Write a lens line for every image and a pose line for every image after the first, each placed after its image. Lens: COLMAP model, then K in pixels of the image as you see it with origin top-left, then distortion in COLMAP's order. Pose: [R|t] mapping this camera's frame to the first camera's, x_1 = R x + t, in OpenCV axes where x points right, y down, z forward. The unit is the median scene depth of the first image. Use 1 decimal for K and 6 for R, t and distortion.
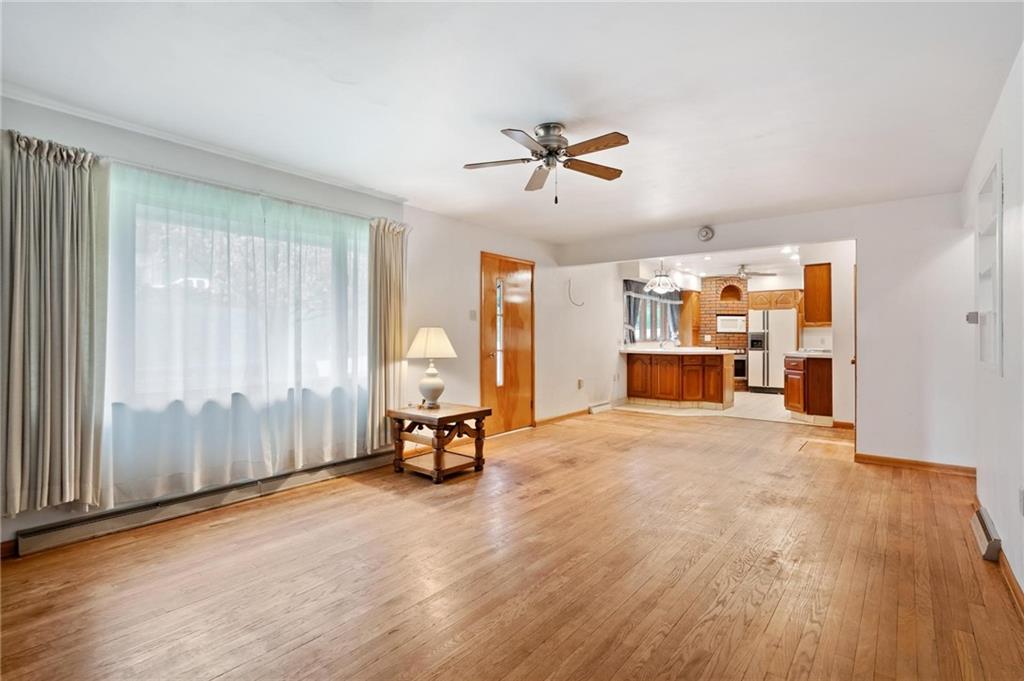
lens RADIAL K [[487.6, 0, 507.9], [0, 487.6, 336.1], [0, 0, 1]] dist [0.004408, 0.000586]
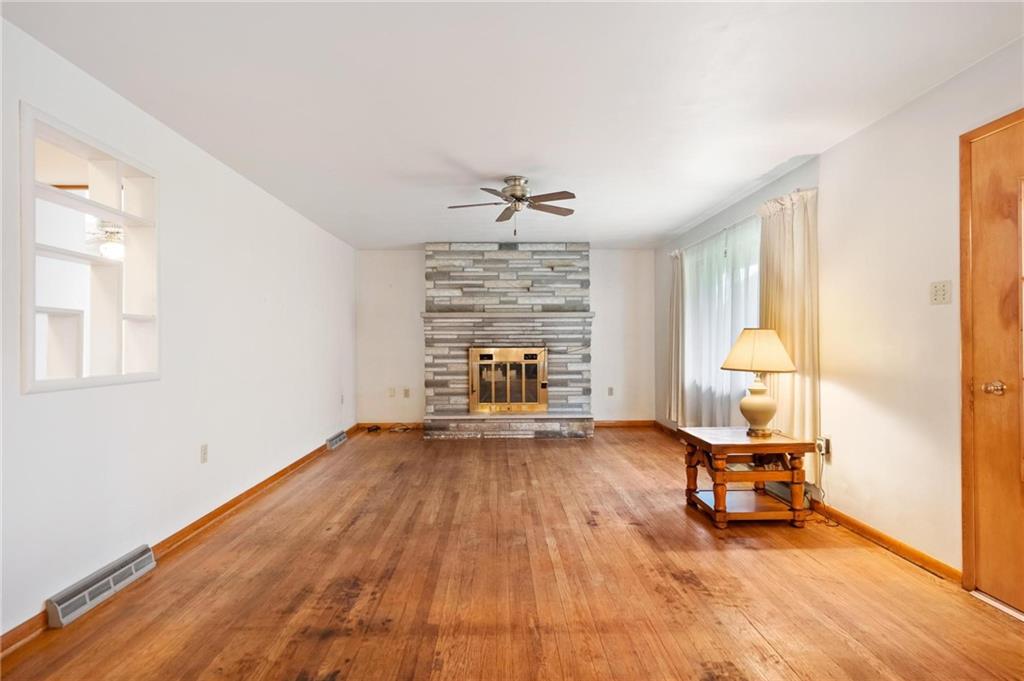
lens RADIAL K [[539.4, 0, 508.4], [0, 539.4, 344.8], [0, 0, 1]] dist [0.011484, 0.002250]
pose [[-0.763604, 0.003184, -0.645677, 0.786101], [0.005524, 0.999983, -0.001601, 0.006737], [0.645661, -0.004789, -0.763609, 1.599047]]
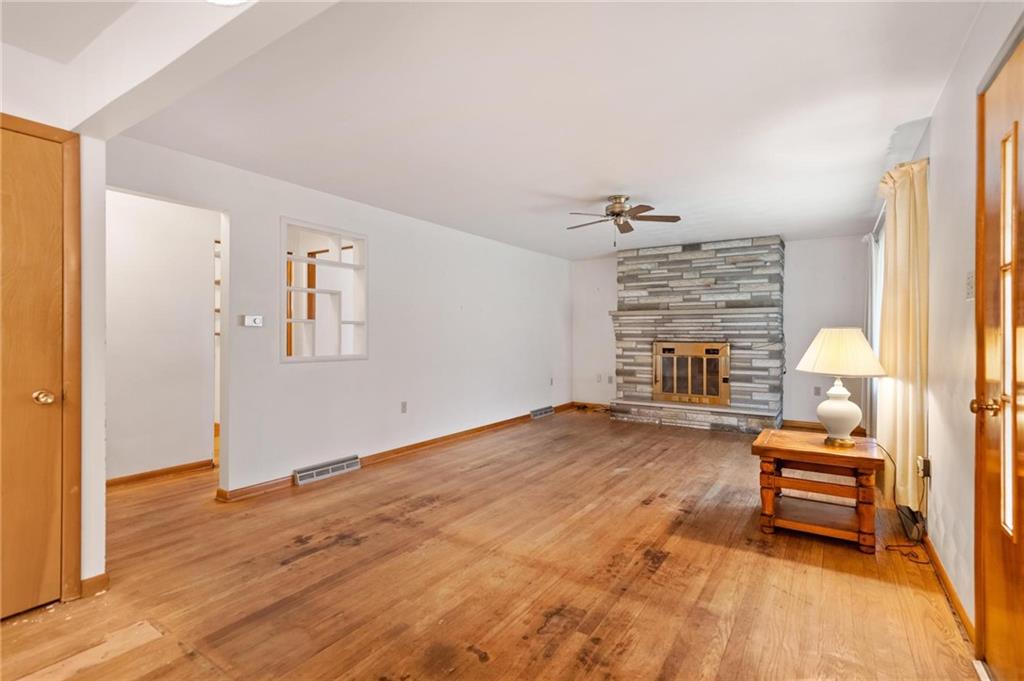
lens RADIAL K [[487.6, 0, 510.6], [0, 487.6, 337.4], [0, 0, 1]] dist [0.004408, 0.000586]
pose [[-0.996023, -0.005372, -0.088929, 0.421178], [-0.005435, 0.999985, 0.000468, -0.002209], [0.088925, 0.000950, -0.996038, 1.889538]]
